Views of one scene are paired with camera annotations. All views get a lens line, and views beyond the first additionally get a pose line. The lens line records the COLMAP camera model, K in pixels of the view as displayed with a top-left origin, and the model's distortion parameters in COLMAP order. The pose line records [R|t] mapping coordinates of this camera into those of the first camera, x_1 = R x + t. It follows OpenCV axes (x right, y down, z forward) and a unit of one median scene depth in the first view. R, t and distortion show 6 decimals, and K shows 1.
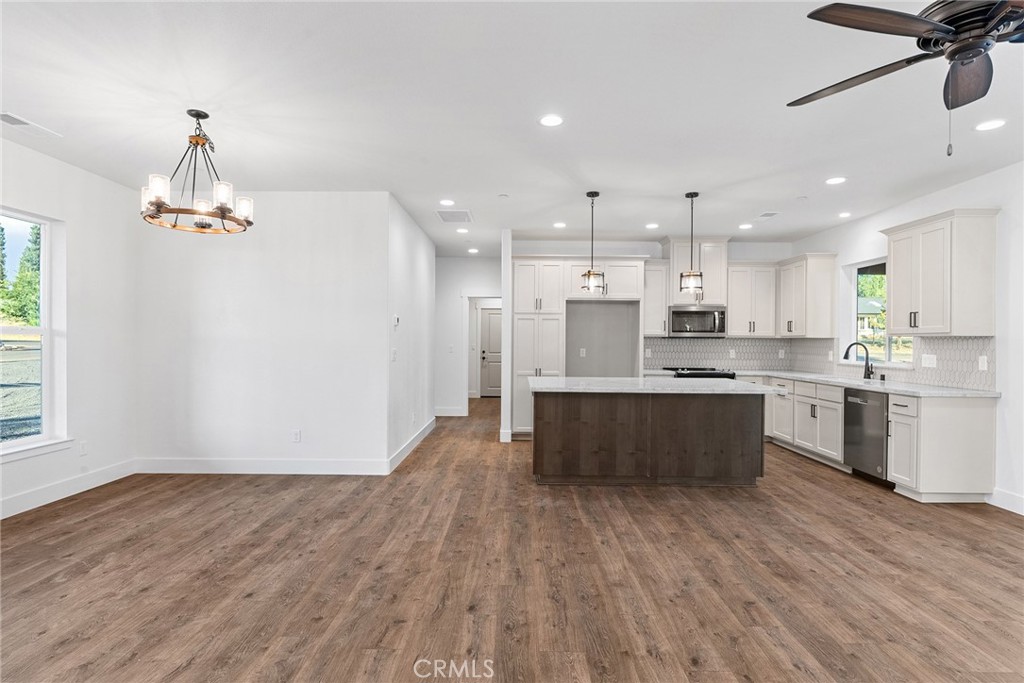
lens RADIAL K [[530.0, 0, 512.9], [0, 530.0, 342.1], [0, 0, 1]] dist [-0.001327, 0.000018]
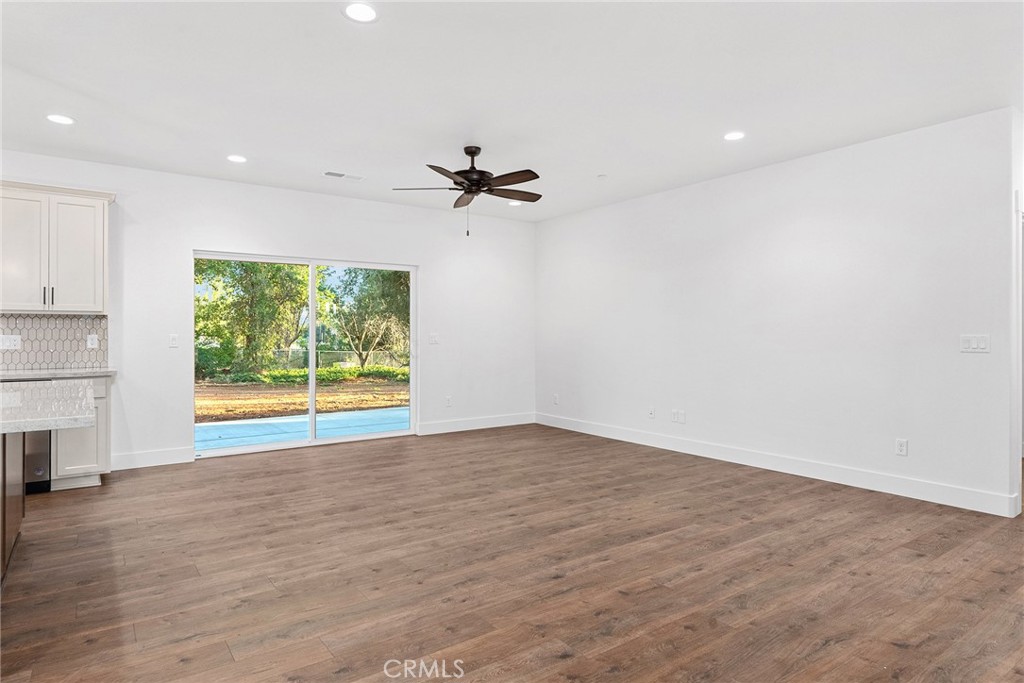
lens RADIAL K [[584.9, 0, 516.7], [0, 584.9, 334.0], [0, 0, 1]] dist [-0.004800, 0.002962]
pose [[-0.596774, -0.006668, 0.802382, -0.650054], [-0.002558, 0.999976, 0.006408, 0.017794], [-0.802405, 0.001772, -0.596777, 1.209157]]
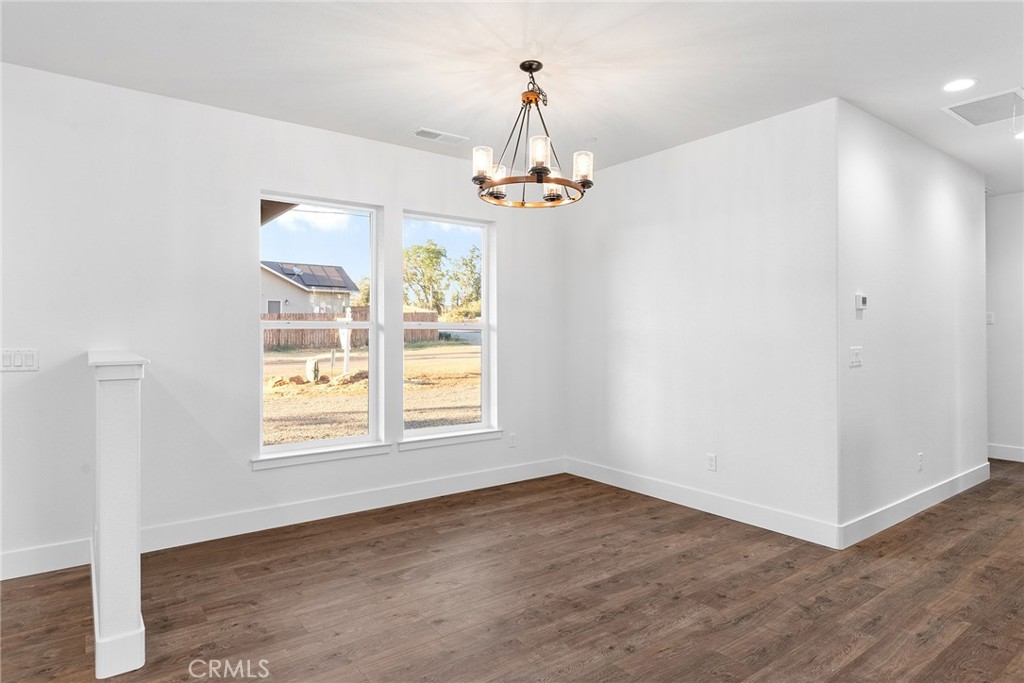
lens RADIAL K [[584.9, 0, 512.9], [0, 584.9, 326.5], [0, 0, 1]] dist [-0.004800, 0.002962]
pose [[0.607269, -0.013572, -0.794380, 0.109344], [0.000407, 0.999859, -0.016772, -0.000510], [0.794496, 0.009862, 0.607189, 0.377736]]
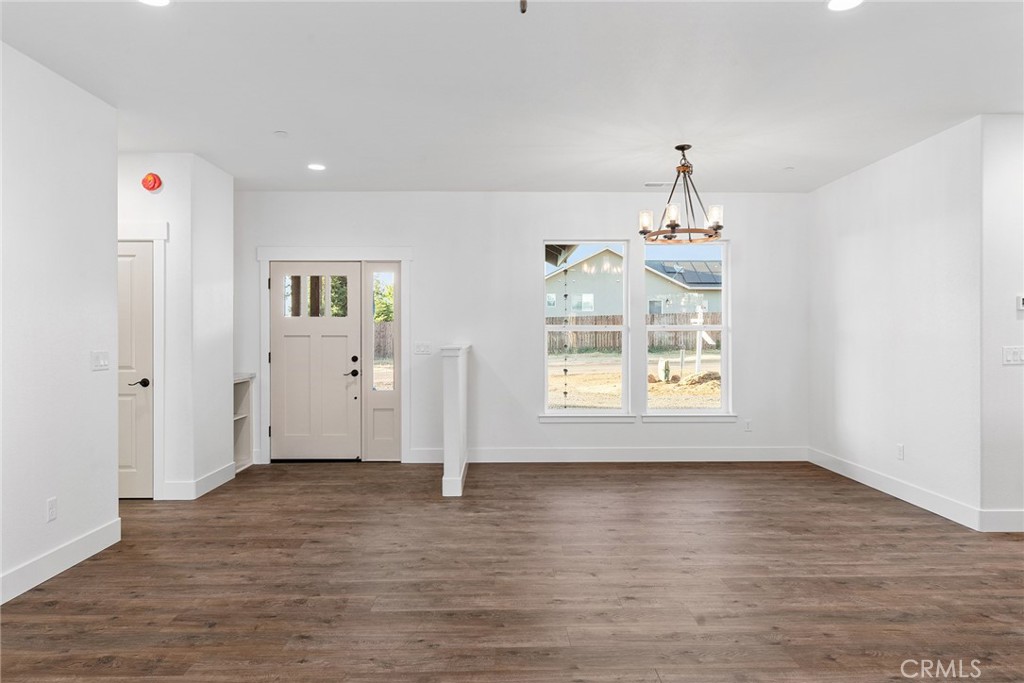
lens RADIAL K [[672.6, 0, 514.7], [0, 672.6, 338.2], [0, 0, 1]] dist [0.005010, 0.002582]
pose [[0.032015, 0.001061, -0.999487, 0.837674], [-0.001421, 0.999998, 0.001016, 0.002790], [0.999486, 0.001388, 0.032016, 0.514384]]
